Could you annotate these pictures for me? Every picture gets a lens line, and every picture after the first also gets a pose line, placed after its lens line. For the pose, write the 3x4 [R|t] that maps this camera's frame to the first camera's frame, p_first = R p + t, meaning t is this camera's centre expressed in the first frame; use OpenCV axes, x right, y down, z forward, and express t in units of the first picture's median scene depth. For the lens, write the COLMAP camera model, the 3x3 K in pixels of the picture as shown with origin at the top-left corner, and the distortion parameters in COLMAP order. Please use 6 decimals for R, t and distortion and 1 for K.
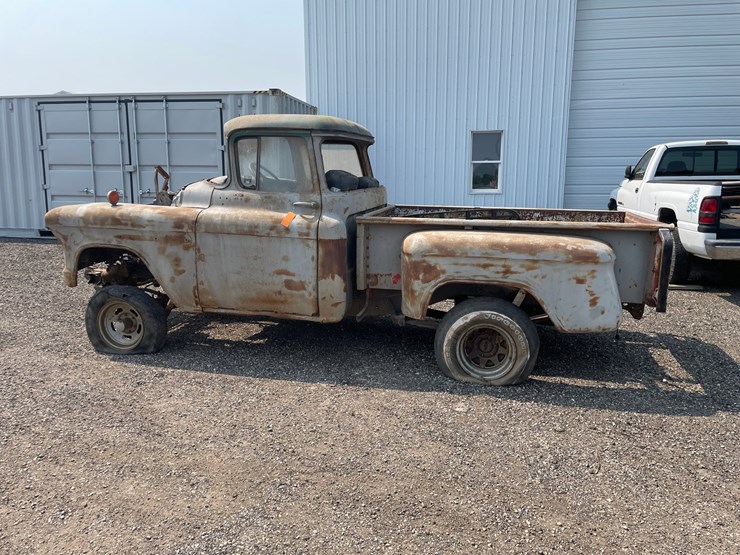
lens RADIAL K [[557.5, 0, 374.9], [0, 557.5, 273.7], [0, 0, 1]] dist [0.090716, -0.120736]
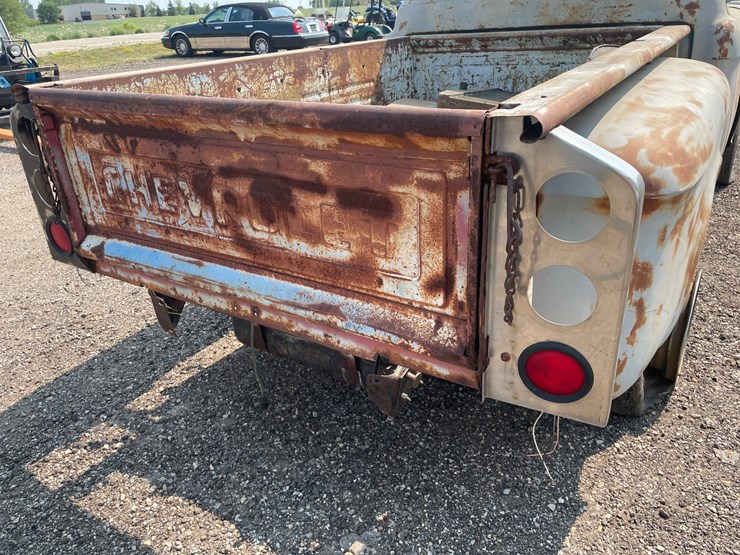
lens RADIAL K [[557.5, 0, 371.5], [0, 557.5, 279.5], [0, 0, 1]] dist [0.090716, -0.120736]
pose [[-0.332420, 0.412851, -0.847968, 0.716845], [-0.126004, 0.871597, 0.473752, -0.162368], [0.934676, 0.264332, -0.237716, 1.164177]]
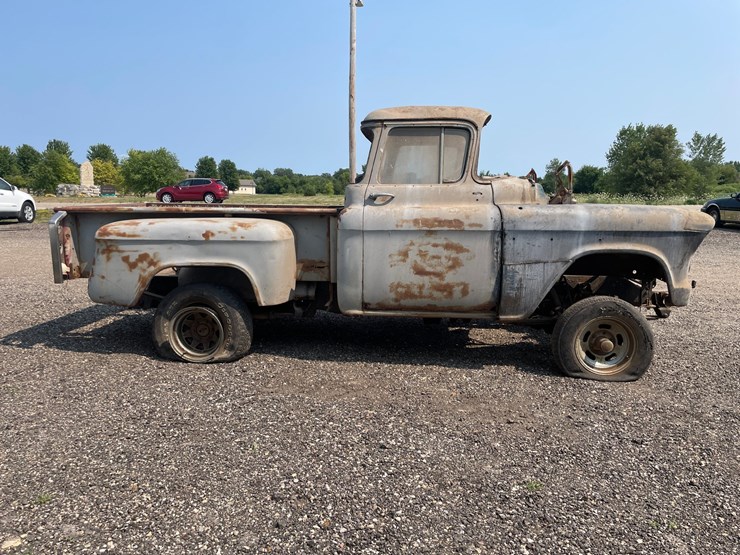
lens RADIAL K [[557.5, 0, 376.9], [0, 557.5, 278.0], [0, 0, 1]] dist [0.090716, -0.120736]
pose [[-0.989966, 0.001876, -0.141292, 0.105586], [-0.045094, 0.943434, 0.328480, -0.357793], [0.133916, 0.331556, -0.933883, 2.181288]]
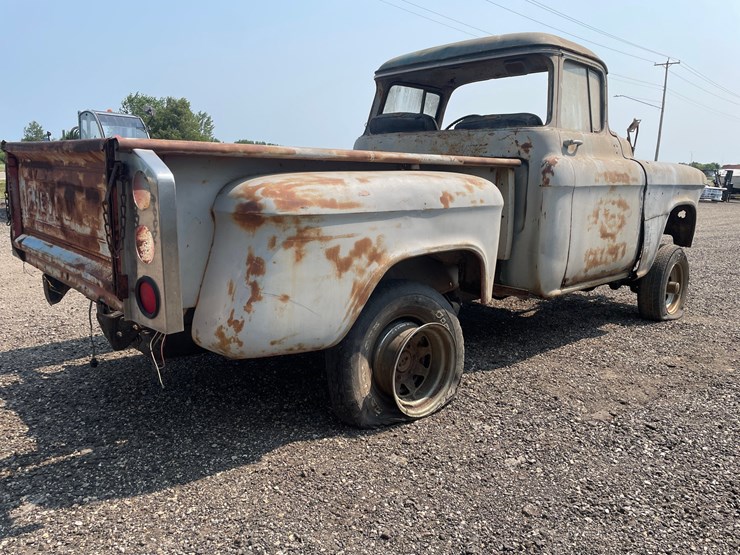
lens RADIAL K [[557.5, 0, 371.7], [0, 557.5, 276.6], [0, 0, 1]] dist [0.090716, -0.120736]
pose [[-0.554587, 0.125321, -0.822635, 0.739201], [-0.187192, 0.944466, 0.270078, -0.172980], [0.810798, 0.303773, -0.500329, 1.503308]]
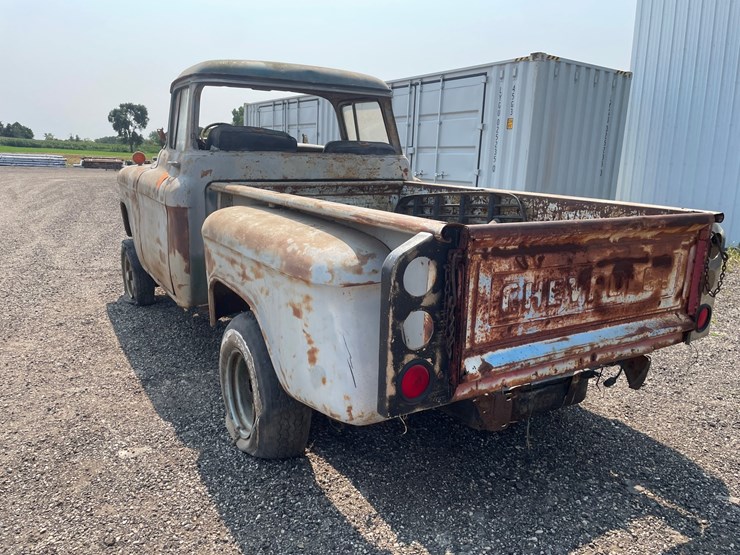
lens RADIAL K [[557.5, 0, 372.0], [0, 557.5, 274.3], [0, 0, 1]] dist [0.090716, -0.120736]
pose [[0.702298, 0.157086, -0.694336, 0.660977], [-0.149560, 0.986140, 0.071828, -0.060812], [0.695995, 0.053400, 0.716058, 0.558615]]
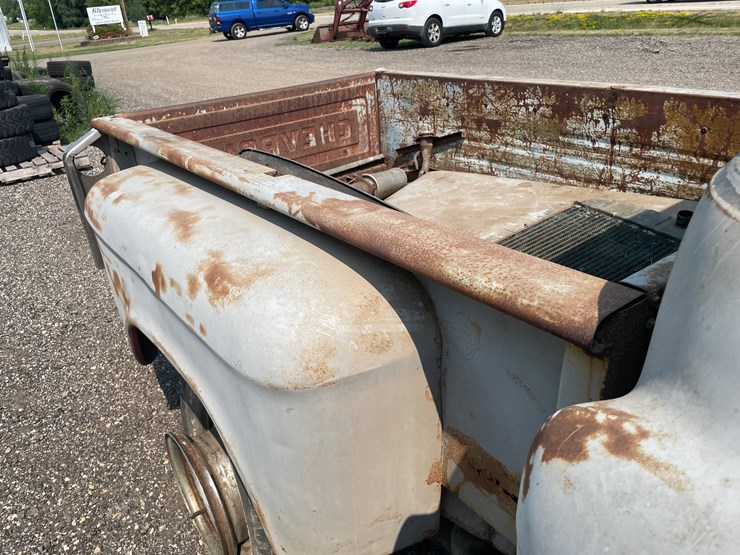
lens RADIAL K [[557.5, 0, 366.3], [0, 557.5, 273.8], [0, 0, 1]] dist [0.090716, -0.120736]
pose [[-0.760895, -0.243655, 0.601391, 0.004219], [0.182537, 0.809016, 0.558725, -0.250959], [-0.622671, 0.534907, -0.571100, 1.361791]]
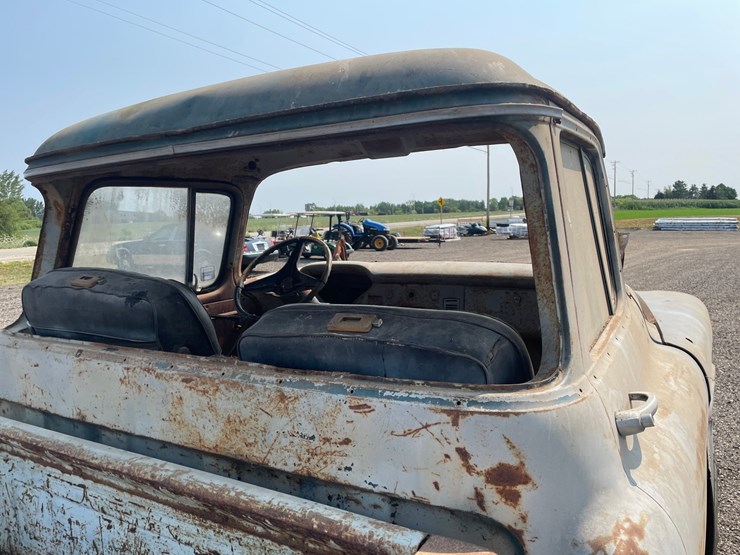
lens RADIAL K [[557.5, 0, 375.3], [0, 557.5, 276.5], [0, 0, 1]] dist [0.090716, -0.120736]
pose [[-0.312039, 0.100867, -0.944700, 0.200417], [-0.141313, 0.978360, 0.151137, -0.255761], [0.939501, 0.180659, -0.291033, 1.257754]]
